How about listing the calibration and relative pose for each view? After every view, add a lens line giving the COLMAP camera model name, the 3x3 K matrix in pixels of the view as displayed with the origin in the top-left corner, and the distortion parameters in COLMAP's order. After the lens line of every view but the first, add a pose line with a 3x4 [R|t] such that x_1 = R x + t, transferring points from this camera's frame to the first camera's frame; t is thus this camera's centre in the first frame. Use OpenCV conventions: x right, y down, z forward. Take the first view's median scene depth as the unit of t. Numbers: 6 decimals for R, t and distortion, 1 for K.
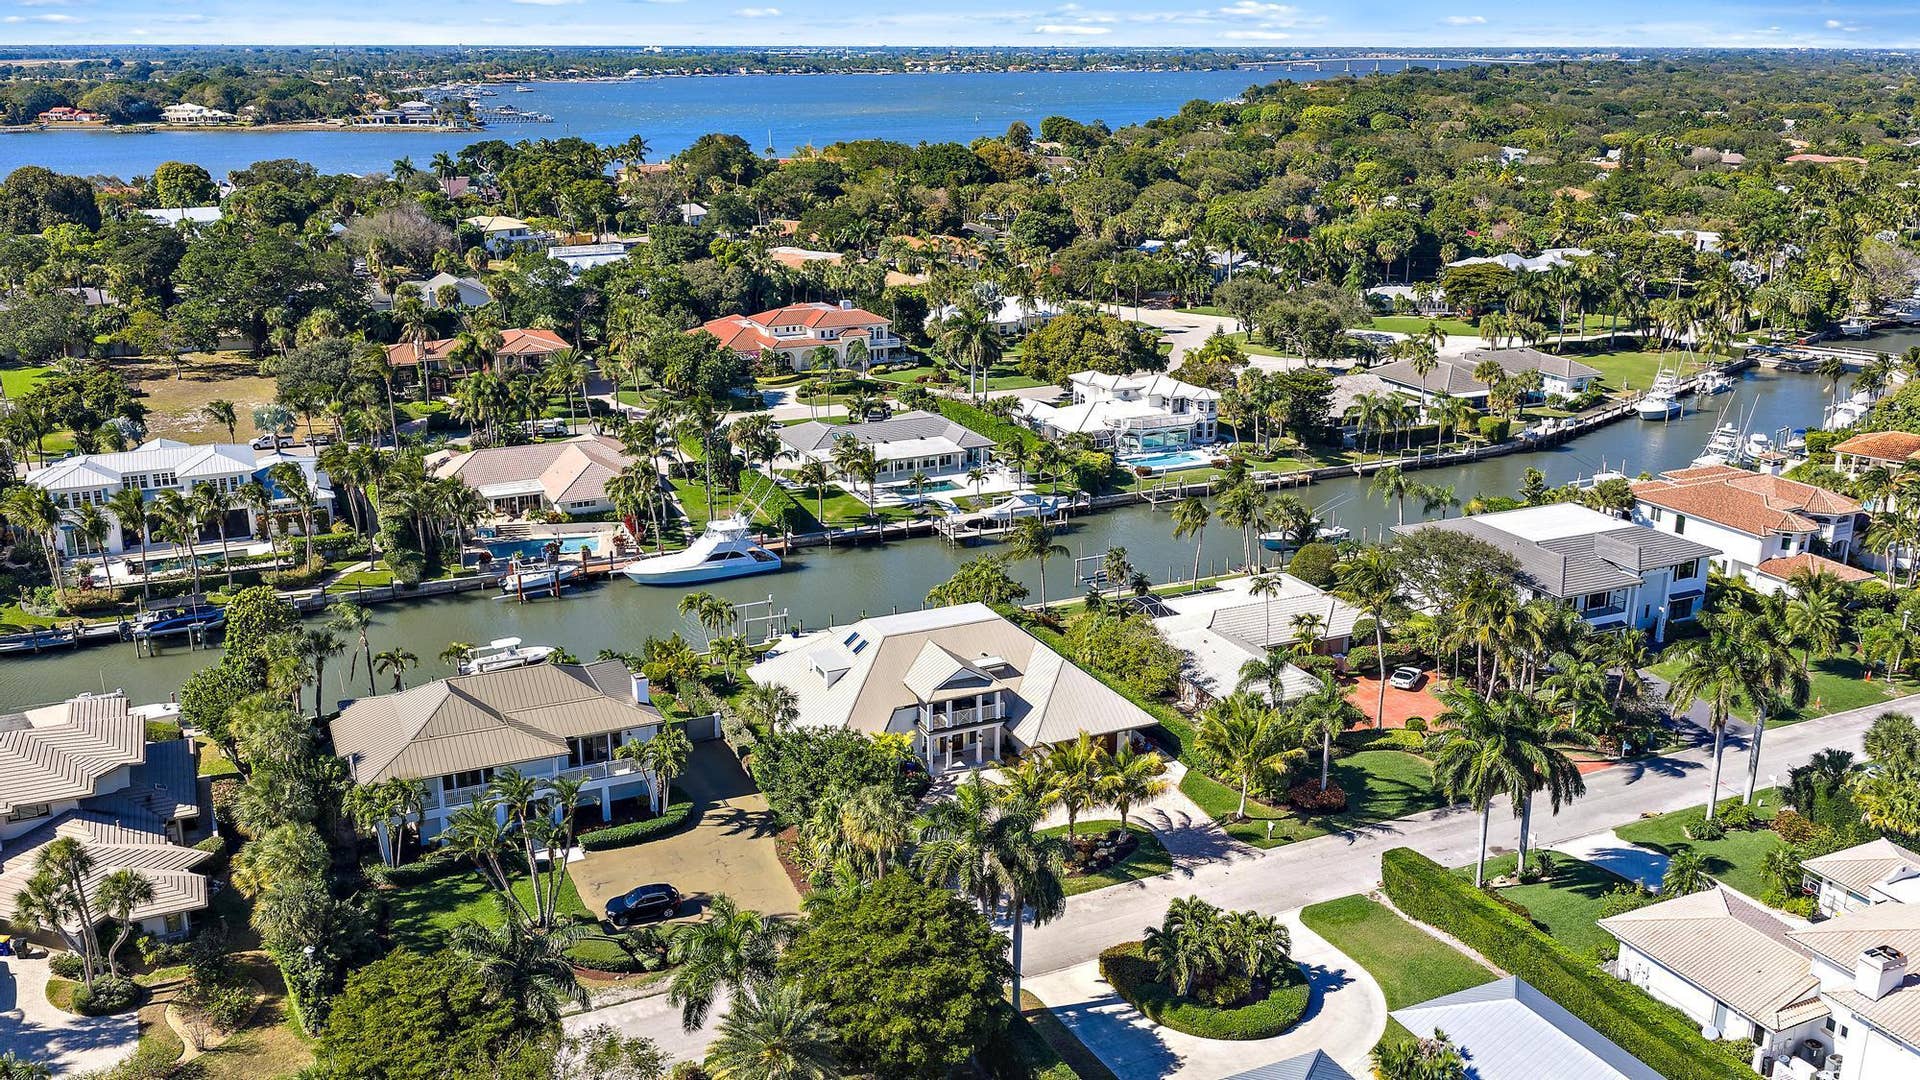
lens RADIAL K [[1654.0, 0, 960.0], [0, 1654.0, 540.0], [0, 0, 1]] dist [0.014133, 0.002668]
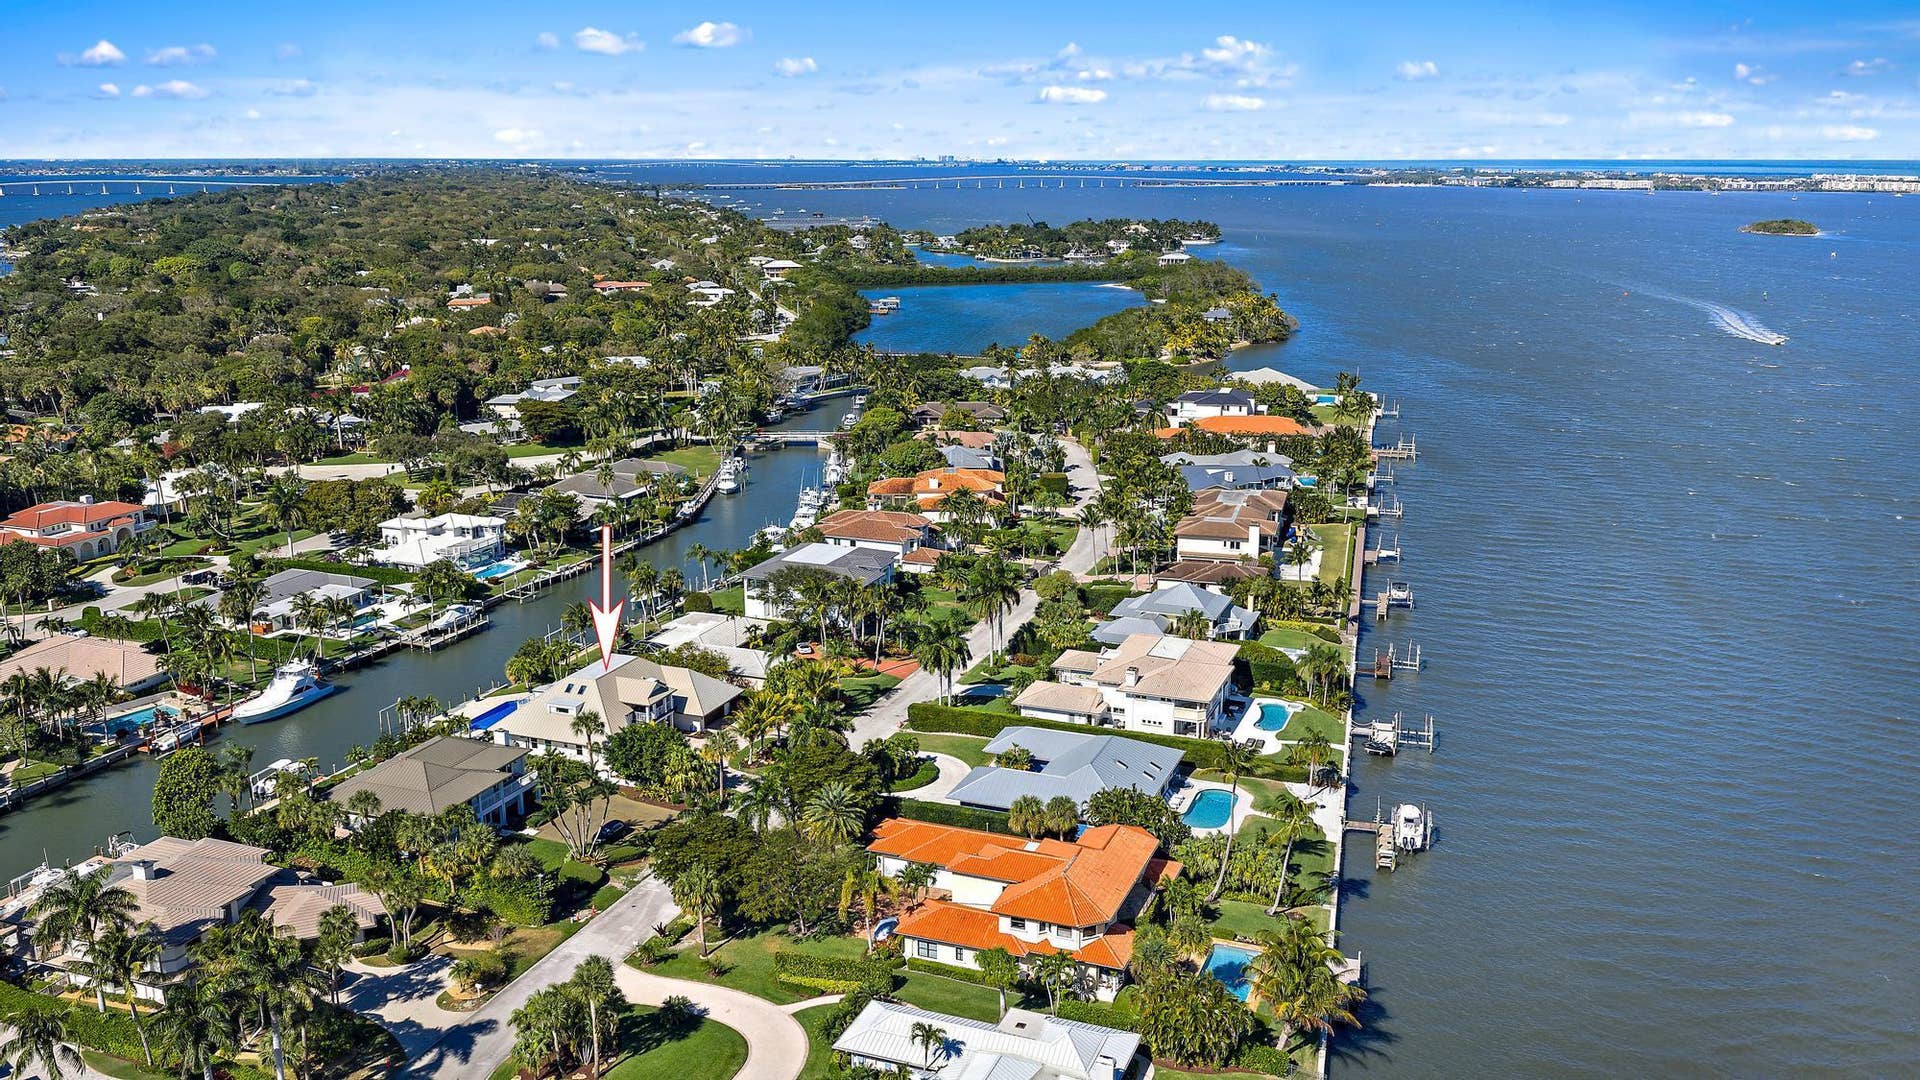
lens RADIAL K [[1654.0, 0, 960.0], [0, 1654.0, 540.0], [0, 0, 1]] dist [0.014133, 0.002668]
pose [[0.714650, -0.166786, 0.679307, -0.528700], [0.202617, 0.978881, 0.027180, -0.030652], [-0.669494, 0.118215, 0.733350, -0.295442]]
